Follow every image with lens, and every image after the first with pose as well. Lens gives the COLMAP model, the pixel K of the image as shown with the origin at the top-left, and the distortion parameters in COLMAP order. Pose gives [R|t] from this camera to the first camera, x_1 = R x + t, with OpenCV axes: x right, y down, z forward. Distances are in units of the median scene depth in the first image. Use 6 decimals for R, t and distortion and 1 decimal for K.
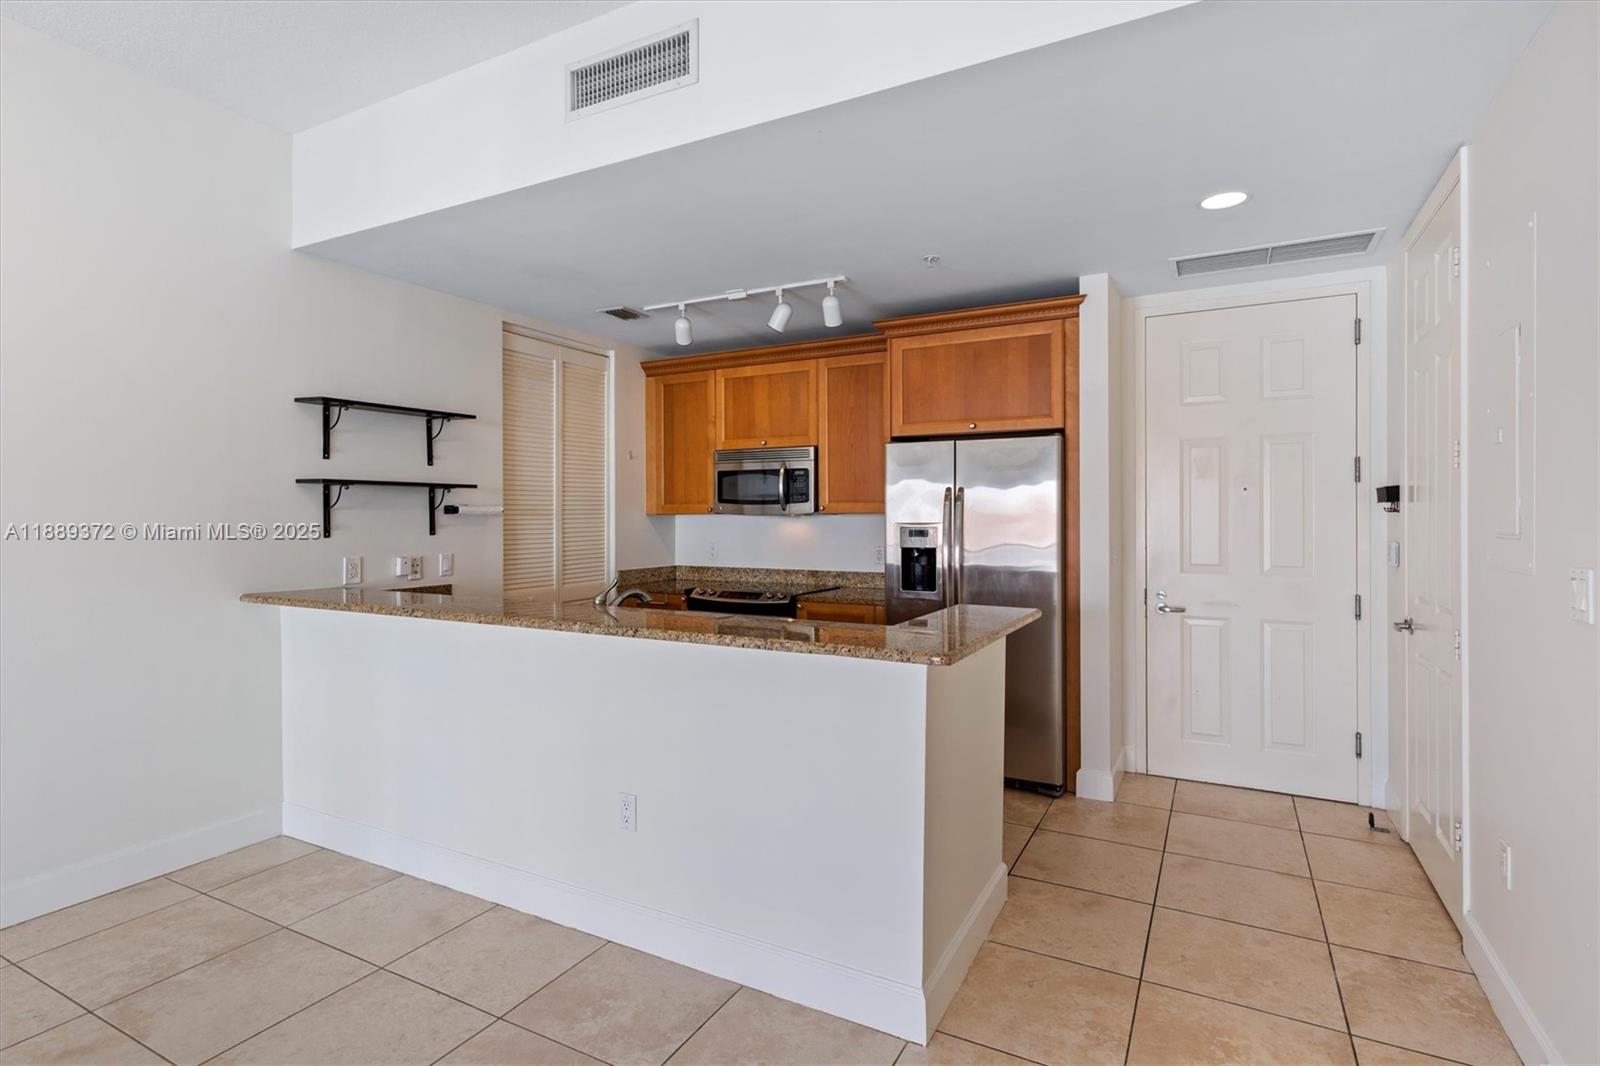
lens RADIAL K [[790.1, 0, 801.3], [0, 790.1, 515.9], [0, 0, 1]] dist [0.004879, 0.000472]
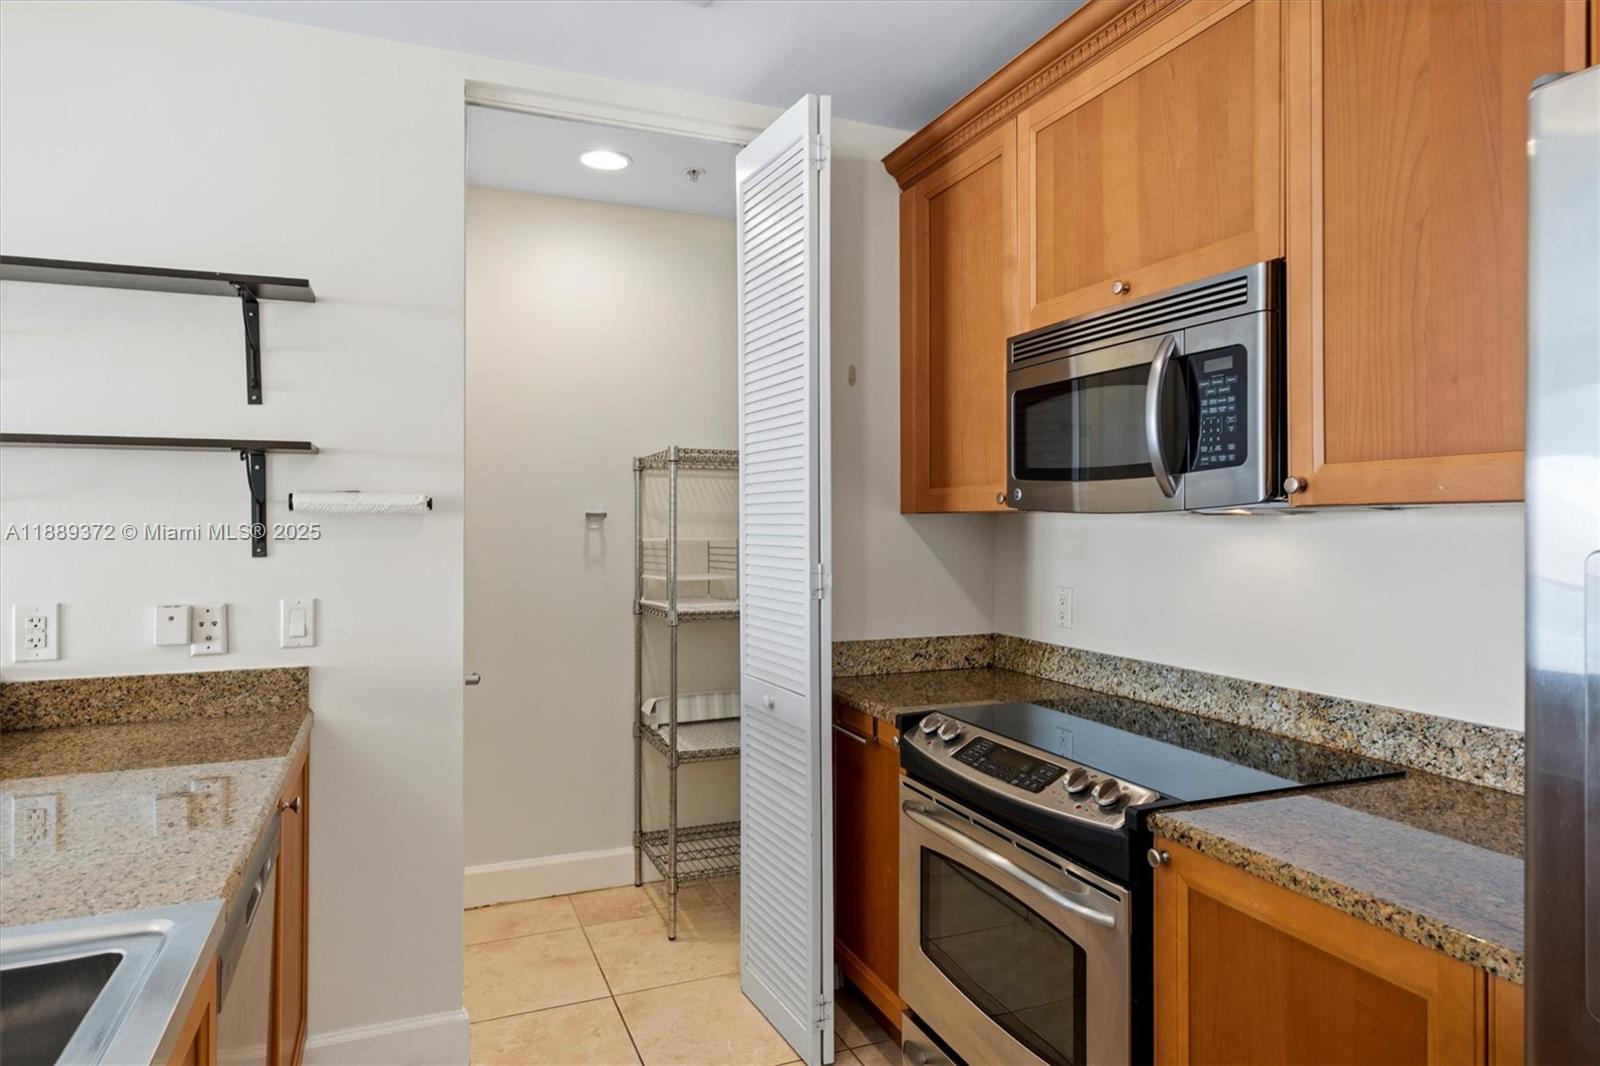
lens RADIAL K [[952.6, 0, 798.8], [0, 952.6, 521.0], [0, 0, 1]] dist [0.001357, 0.000736]
pose [[0.775389, 0.001025, -0.631484, 0.119159], [-0.001256, 0.999999, 0.000081, 0.003345], [0.631483, 0.000731, 0.775389, 0.767369]]
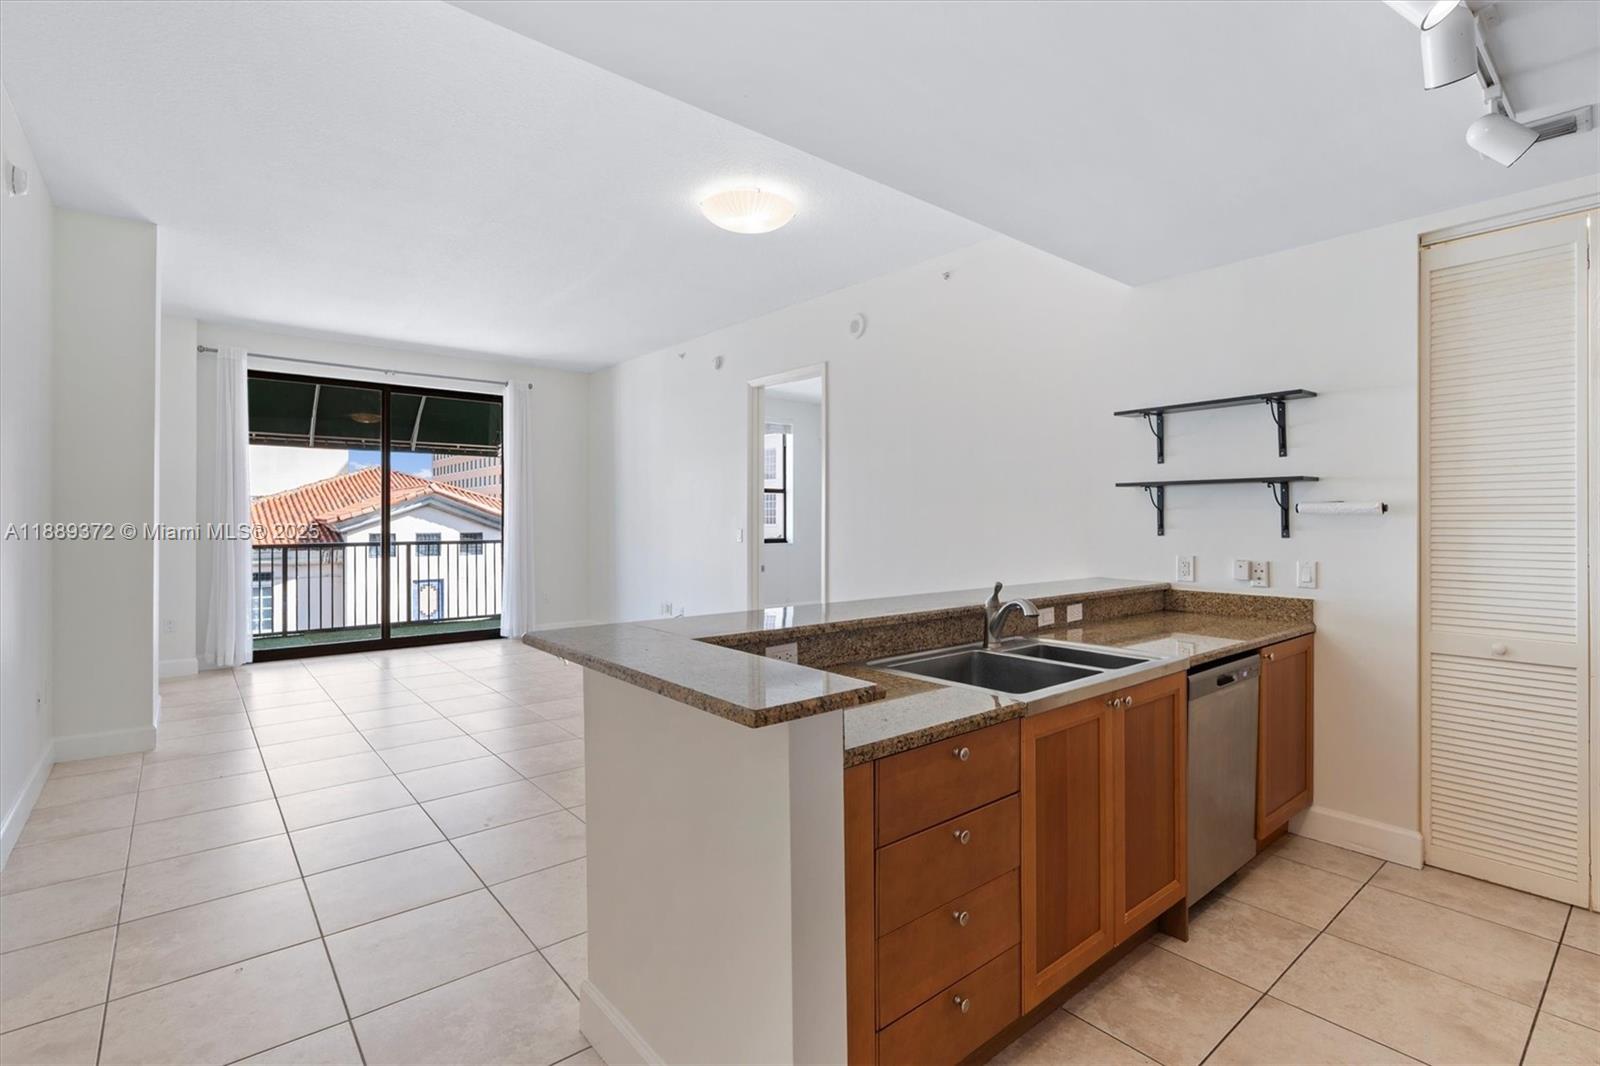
lens RADIAL K [[742.6, 0, 799.8], [0, 742.6, 520.2], [0, 0, 1]] dist [-0.000641, -0.000130]
pose [[-0.376958, 0.001138, -0.926229, 0.470125], [-0.000890, 0.999998, 0.001591, 0.004735], [0.926230, 0.001425, -0.376957, 0.812622]]
